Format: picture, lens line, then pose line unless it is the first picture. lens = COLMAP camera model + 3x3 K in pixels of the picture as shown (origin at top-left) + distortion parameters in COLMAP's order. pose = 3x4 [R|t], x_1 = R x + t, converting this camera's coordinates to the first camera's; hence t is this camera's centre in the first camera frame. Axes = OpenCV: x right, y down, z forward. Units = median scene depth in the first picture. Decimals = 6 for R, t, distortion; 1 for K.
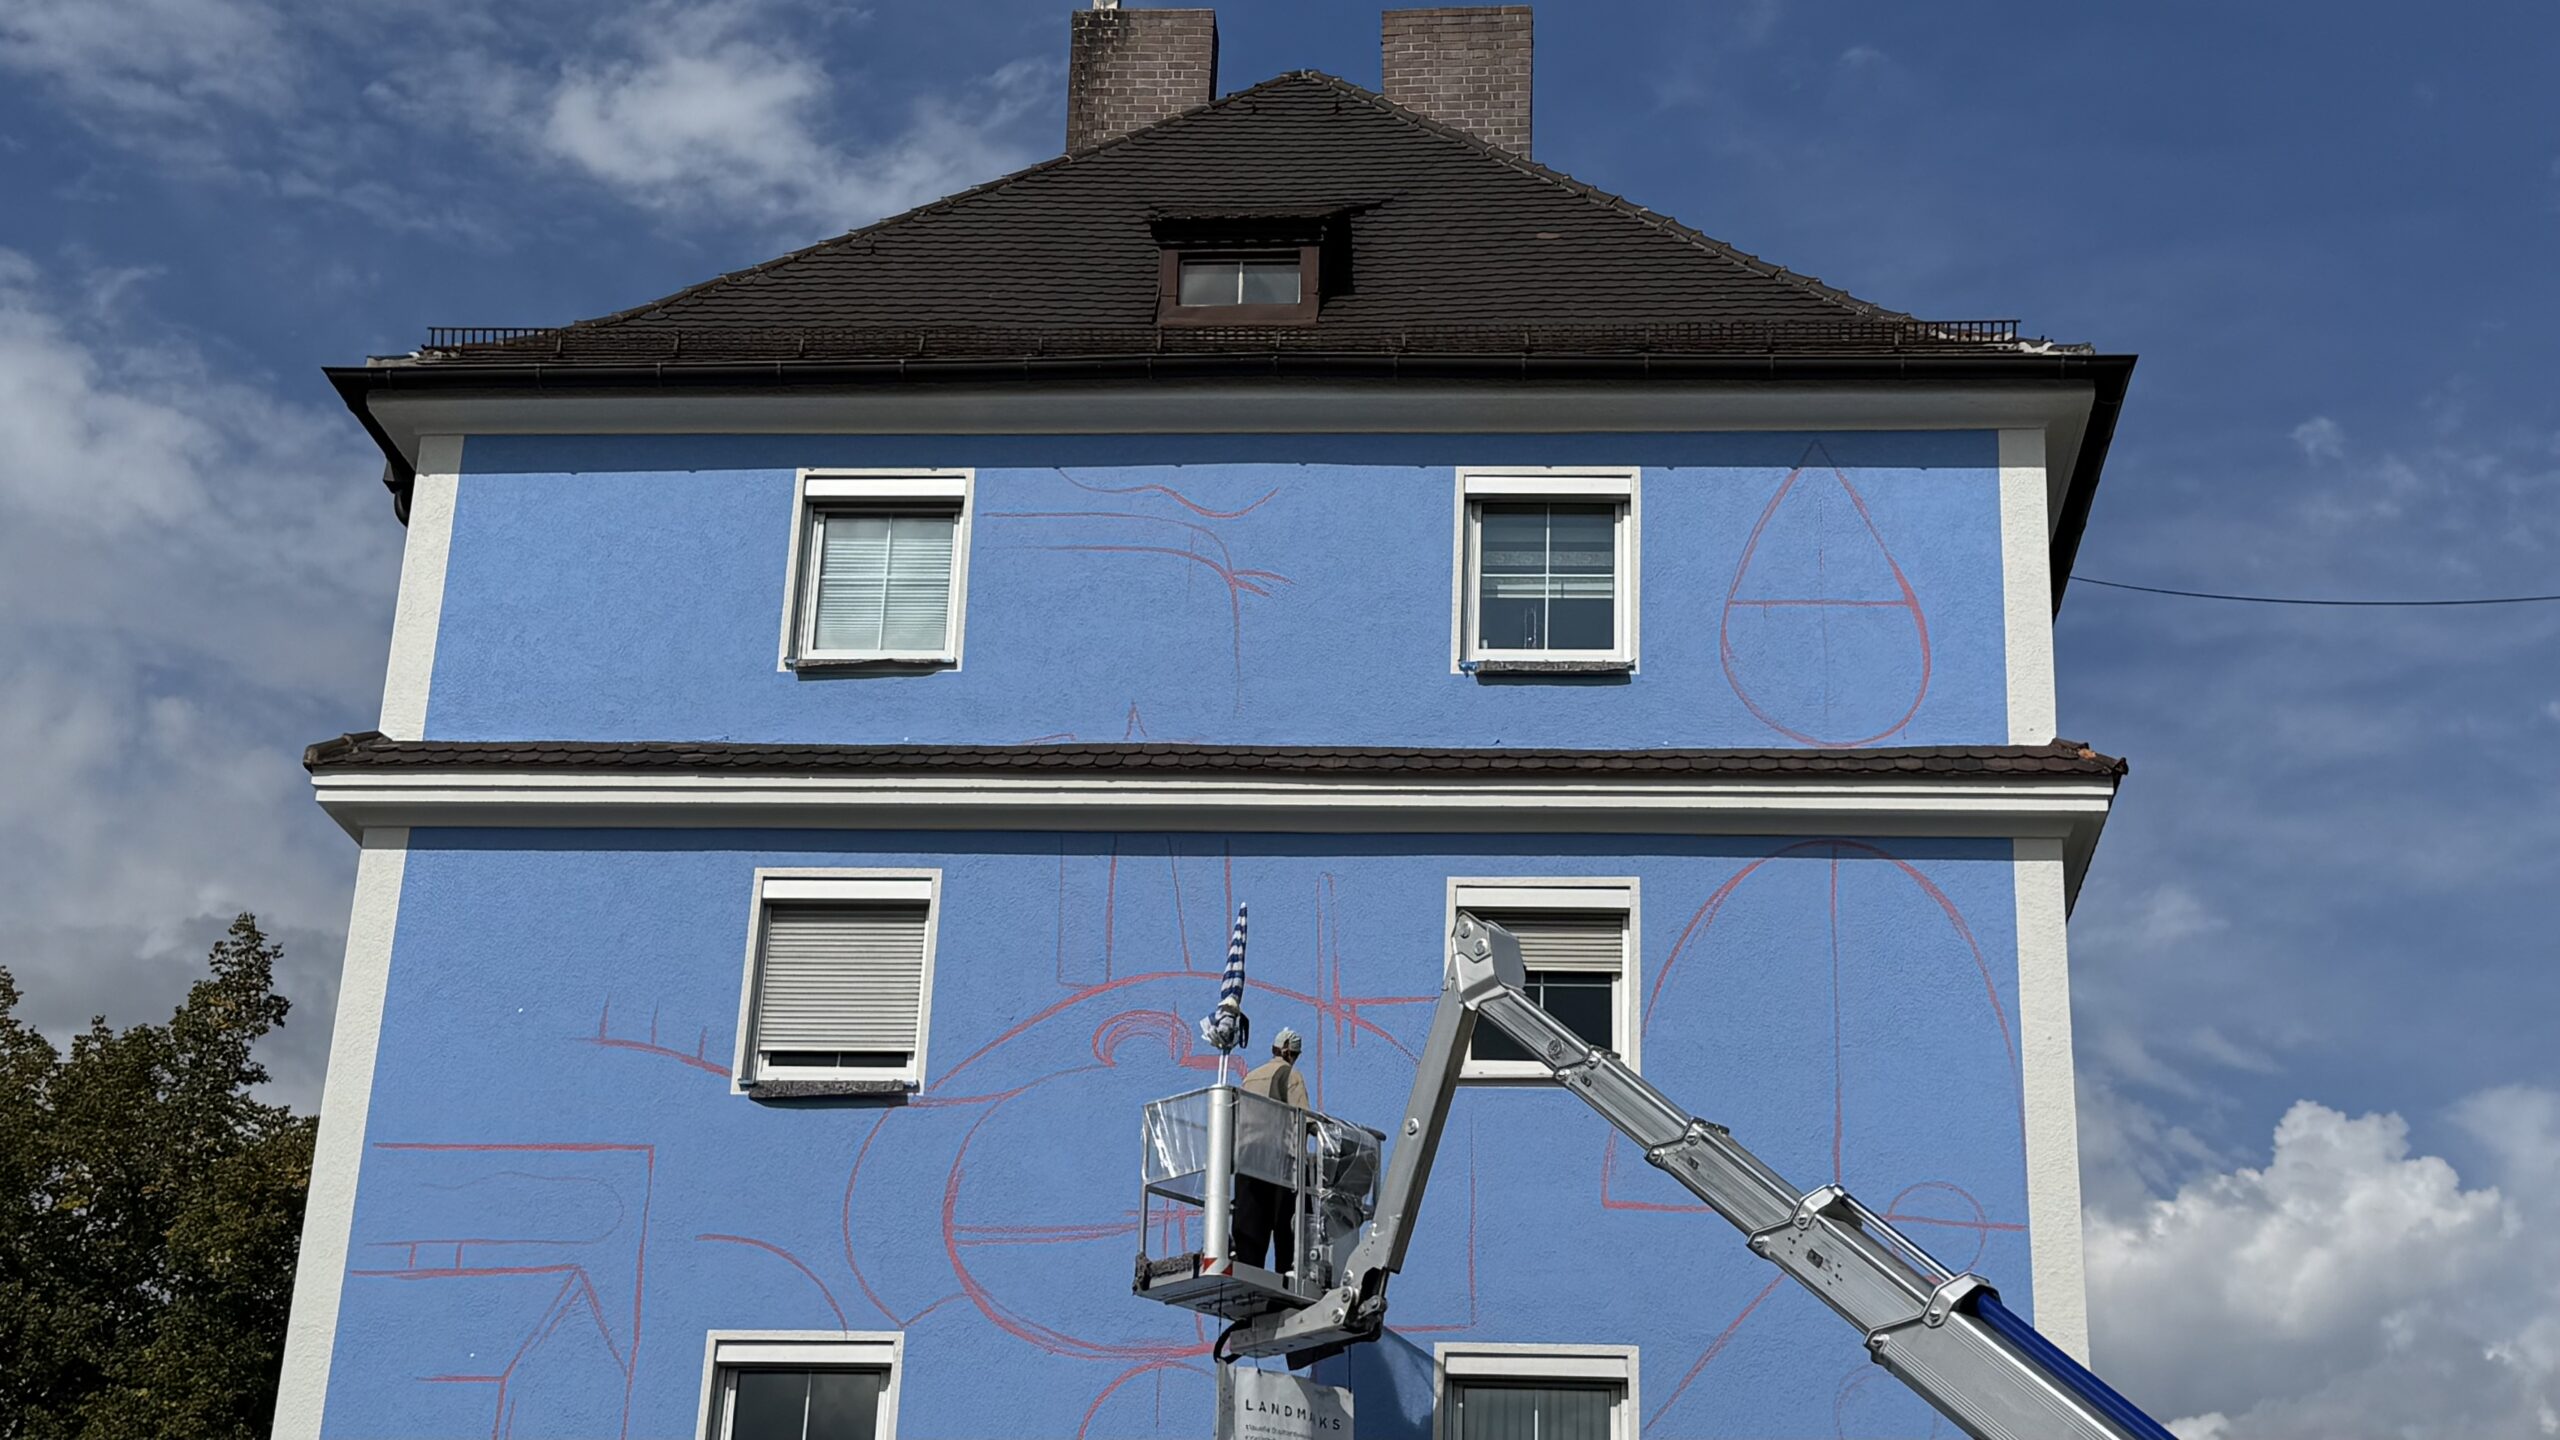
lens RADIAL K [[3508.8, 0, 1296.0], [0, 3508.8, 716.0], [0, 0, 1]] dist [0.129000, 0.016748]
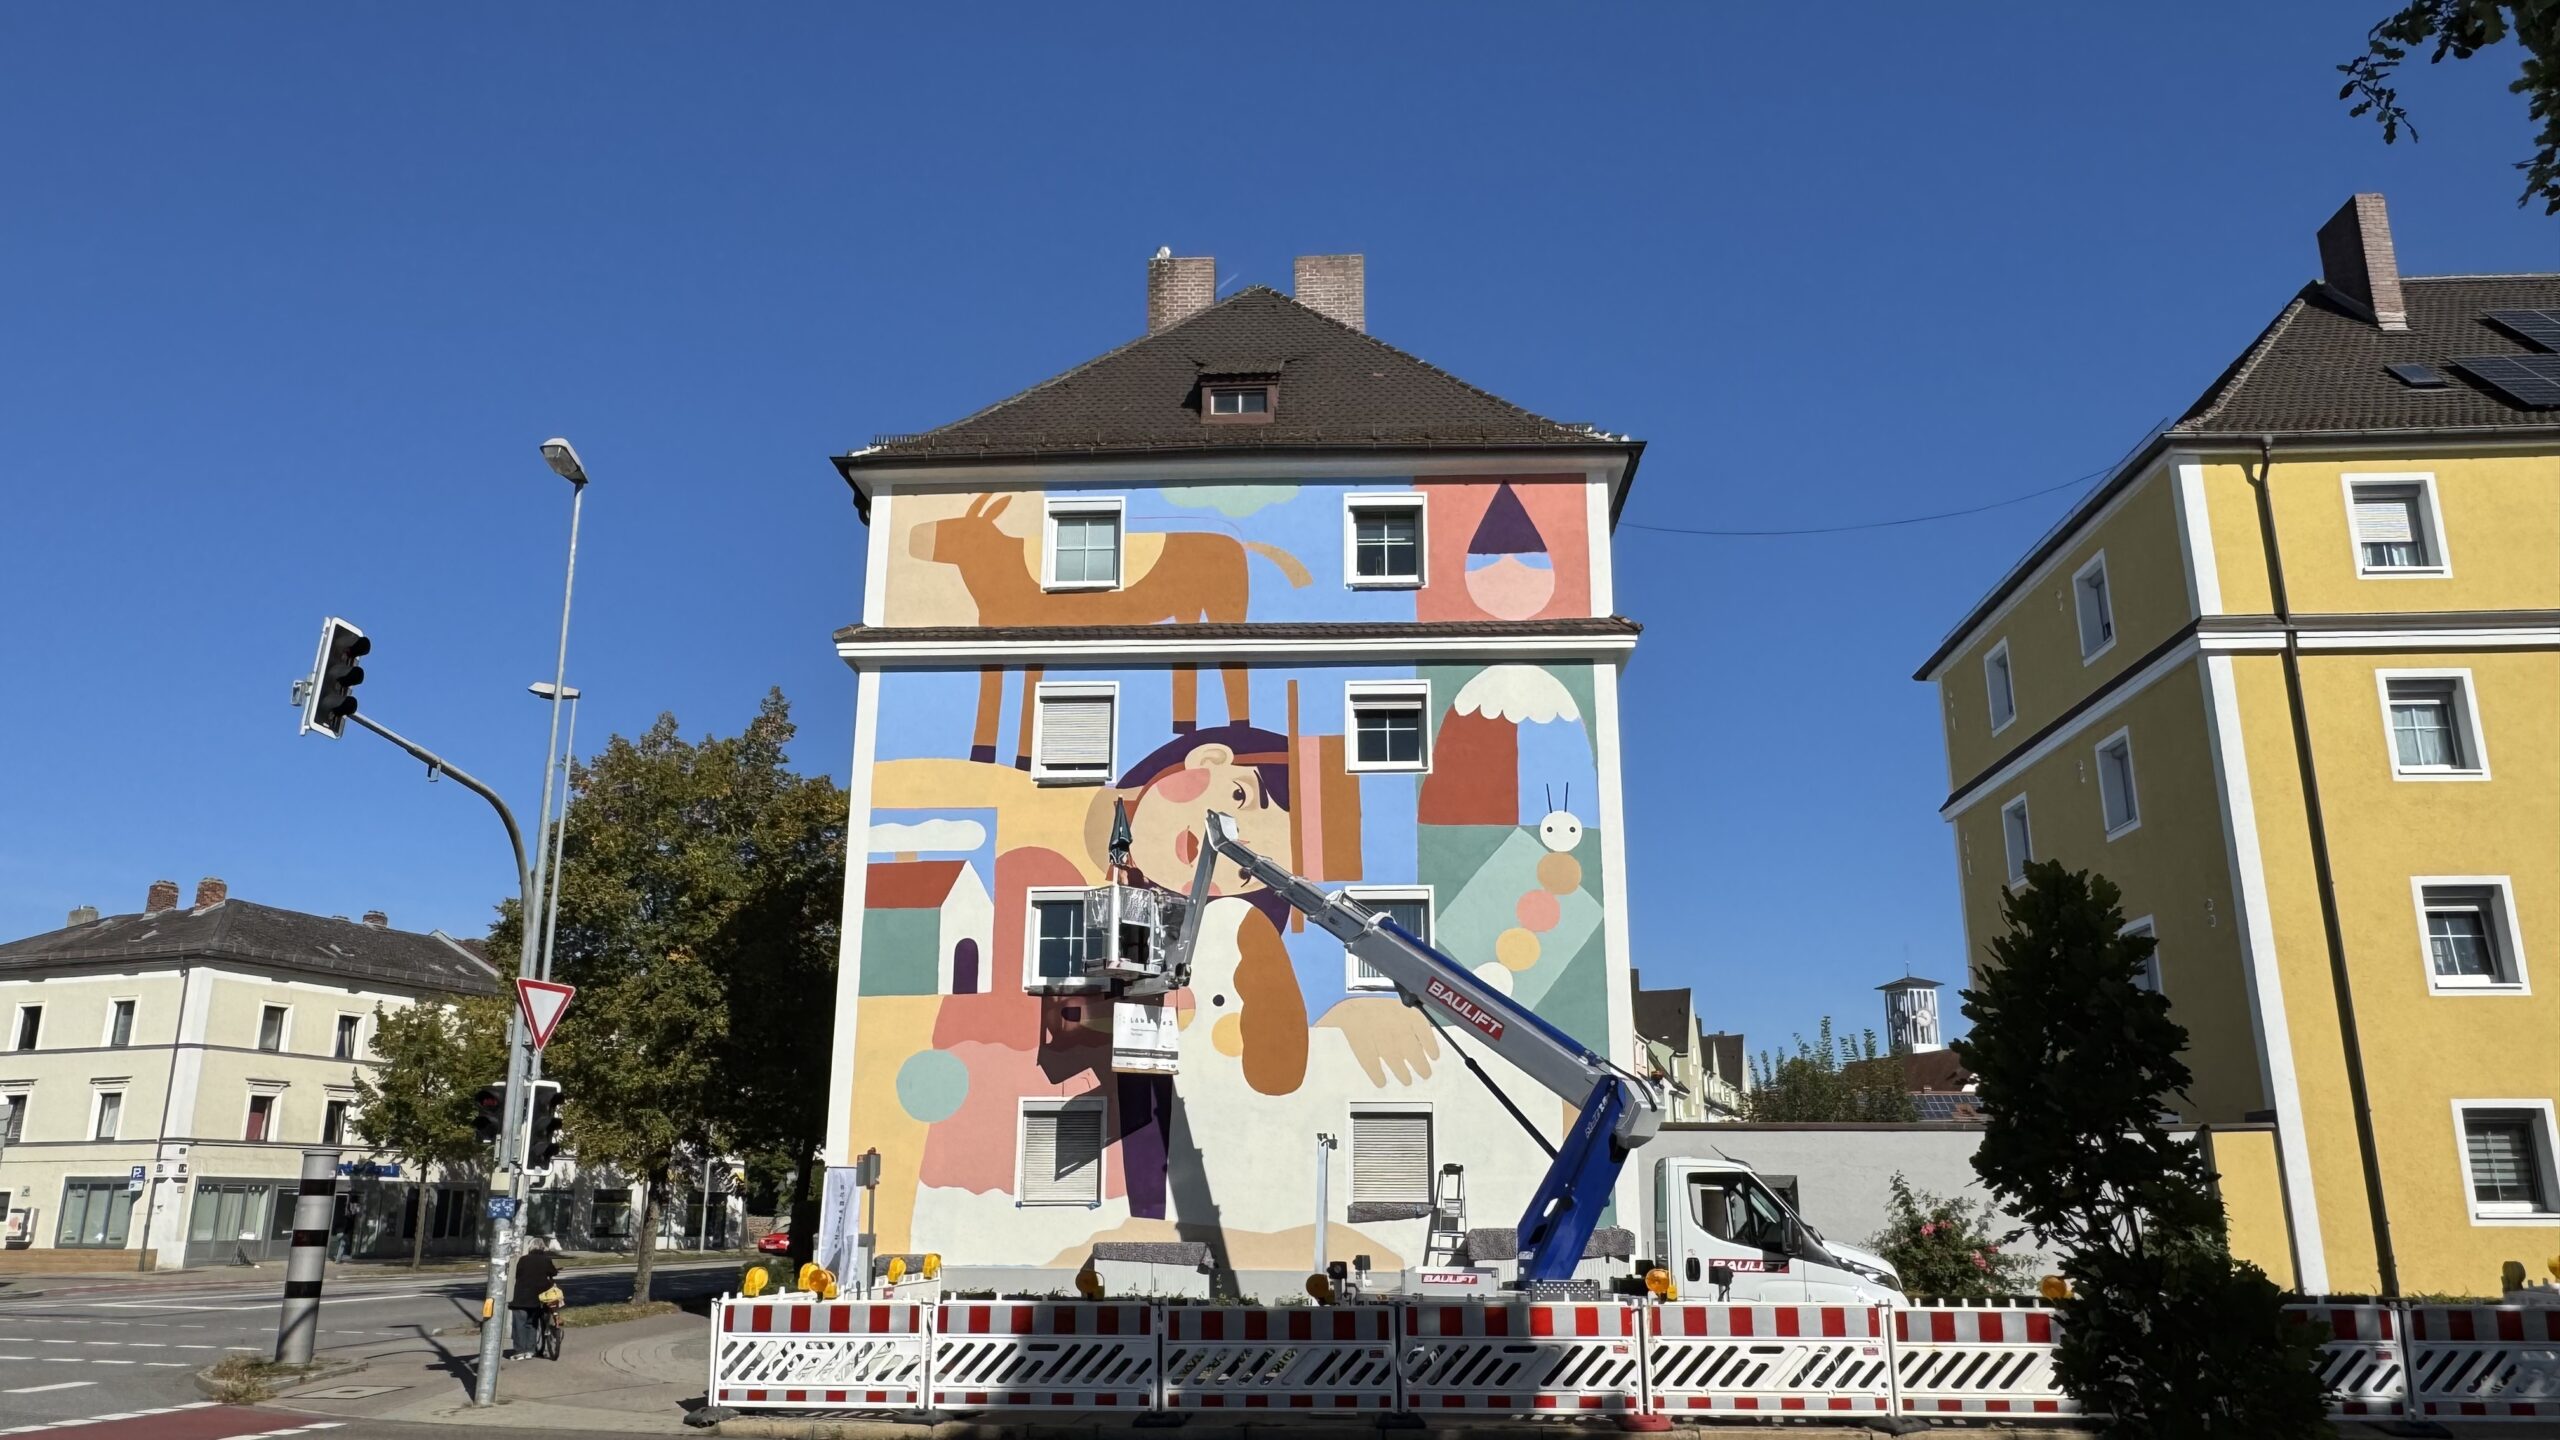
lens RADIAL K [[1779.6, 0, 1267.8], [0, 1779.6, 722.8], [0, 0, 1]] dist [0.002540, 0.001433]
pose [[0.999298, -0.023033, 0.029536, -0.039537], [0.019549, 0.993377, 0.113228, -0.055329], [-0.031949, -0.112571, 0.993130, -0.129608]]
